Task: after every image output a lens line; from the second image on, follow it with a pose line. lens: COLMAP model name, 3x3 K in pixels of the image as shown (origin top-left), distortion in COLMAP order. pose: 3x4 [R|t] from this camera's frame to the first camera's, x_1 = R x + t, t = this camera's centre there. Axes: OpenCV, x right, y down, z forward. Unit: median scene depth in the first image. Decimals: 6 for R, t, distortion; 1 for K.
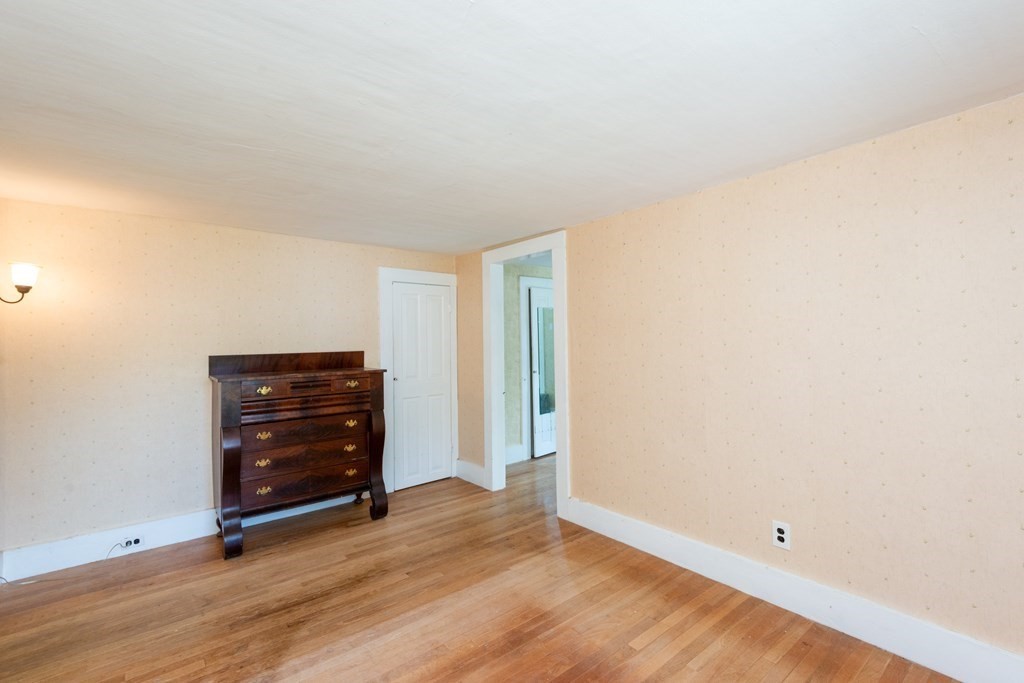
lens RADIAL K [[468.6, 0, 512.0], [0, 468.6, 341.5], [0, 0, 1]] dist [-0.001843, -0.000682]
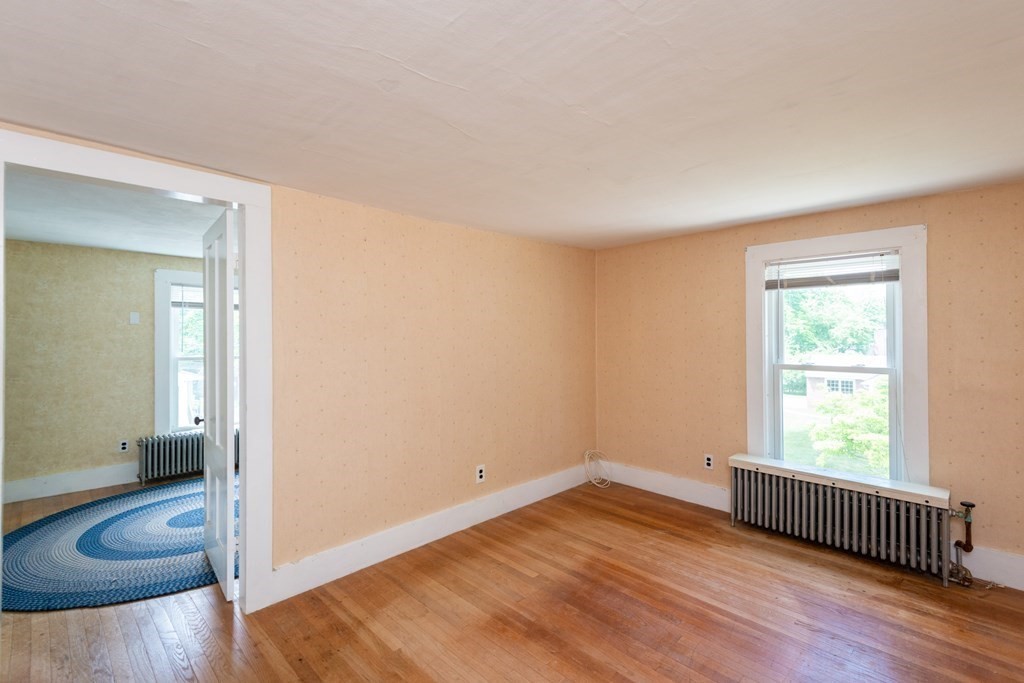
lens RADIAL K [[464.1, 0, 512.0], [0, 464.1, 341.5], [0, 0, 1]] dist [0.001374, 0.000041]
pose [[-0.103056, -0.000703, 0.994675, -0.868376], [0.022093, 0.999751, 0.002996, -0.013097], [-0.994430, 0.022284, -0.103015, 0.991214]]
